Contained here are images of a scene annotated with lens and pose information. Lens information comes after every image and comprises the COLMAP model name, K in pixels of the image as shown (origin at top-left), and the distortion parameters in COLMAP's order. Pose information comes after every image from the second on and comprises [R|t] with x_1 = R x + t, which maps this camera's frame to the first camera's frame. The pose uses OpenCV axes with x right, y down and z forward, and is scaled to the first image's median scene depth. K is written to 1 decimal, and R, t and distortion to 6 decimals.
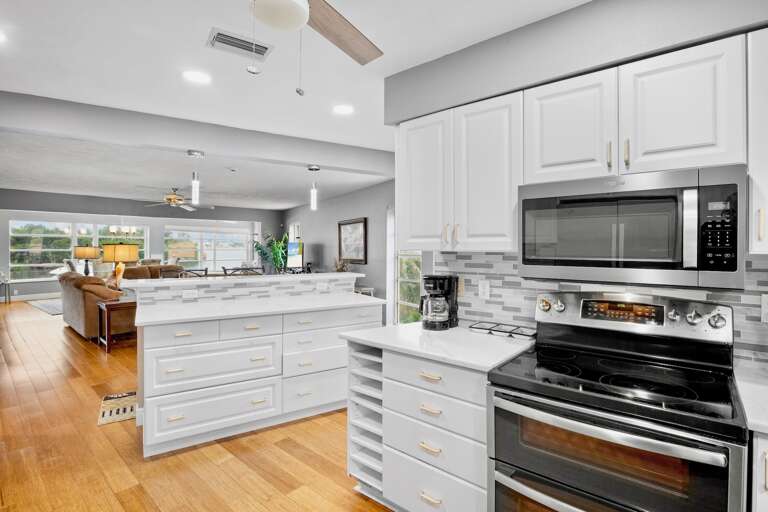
lens RADIAL K [[378.6, 0, 384.0], [0, 378.6, 256.1], [0, 0, 1]] dist [-0.012199, -0.000956]
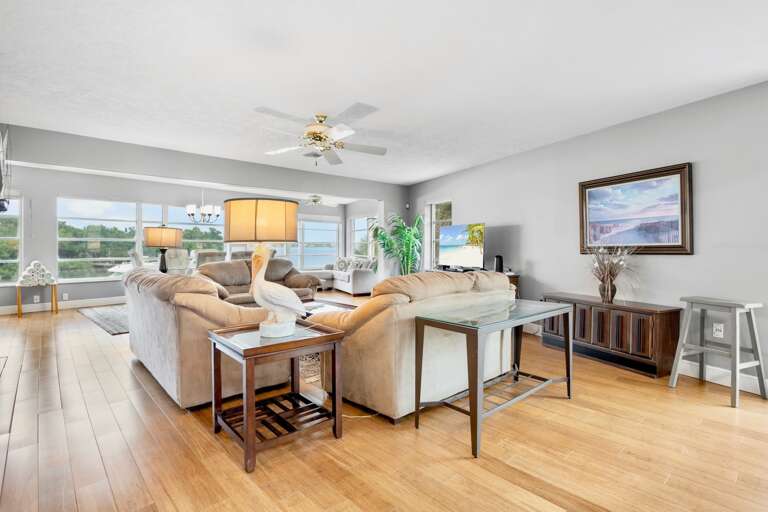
lens RADIAL K [[378.6, 0, 385.0], [0, 378.6, 253.0], [0, 0, 1]] dist [-0.012199, -0.000956]
pose [[0.995575, -0.000791, -0.093969, -0.301926], [0.000041, 0.999968, -0.007986, 0.017873], [0.093972, 0.007947, 0.995543, 0.337806]]
